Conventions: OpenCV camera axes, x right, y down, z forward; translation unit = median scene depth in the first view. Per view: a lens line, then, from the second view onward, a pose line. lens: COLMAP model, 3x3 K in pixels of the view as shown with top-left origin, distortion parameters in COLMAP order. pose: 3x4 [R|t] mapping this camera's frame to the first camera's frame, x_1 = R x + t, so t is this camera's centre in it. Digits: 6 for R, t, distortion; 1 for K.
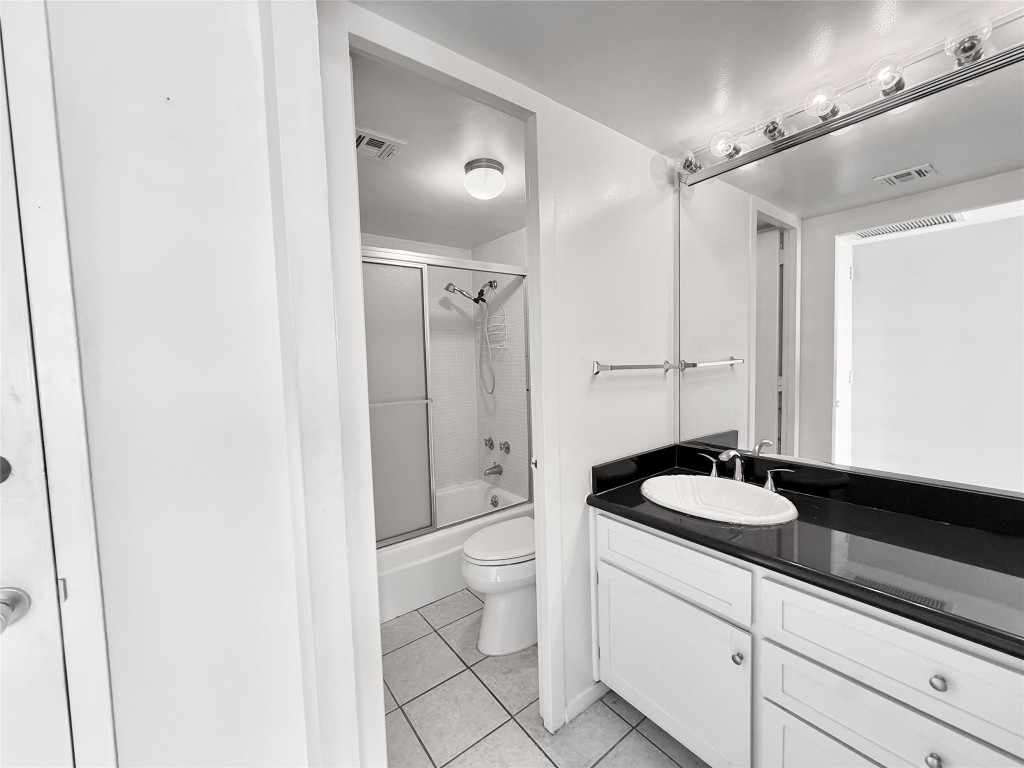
lens RADIAL K [[408.2, 0, 510.4], [0, 408.2, 385.3], [0, 0, 1]] dist [-0.000597, 0.000686]
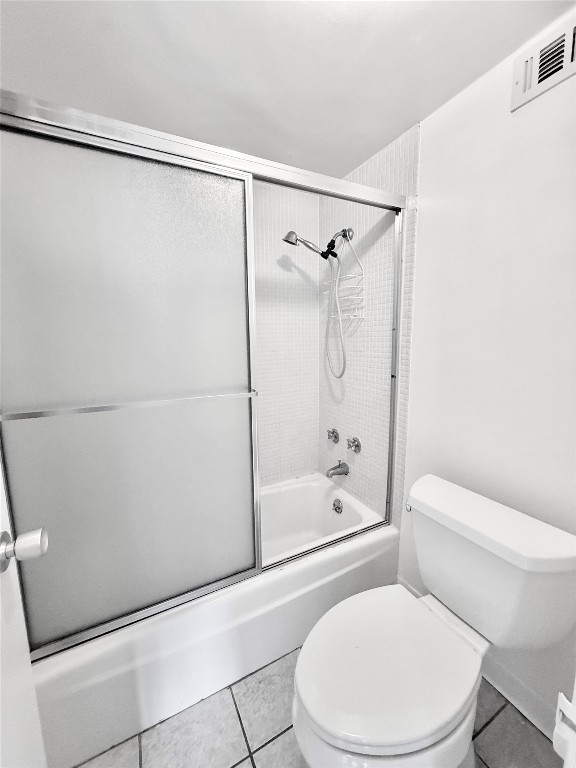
lens RADIAL K [[306.2, 0, 284.6], [0, 306.2, 378.8], [0, 0, 1]] dist [-0.000597, 0.000686]
pose [[0.984120, 0.036918, -0.173622, -0.047988], [-0.024550, 0.997041, 0.072852, -0.017662], [0.175798, -0.067432, 0.982114, 0.399161]]
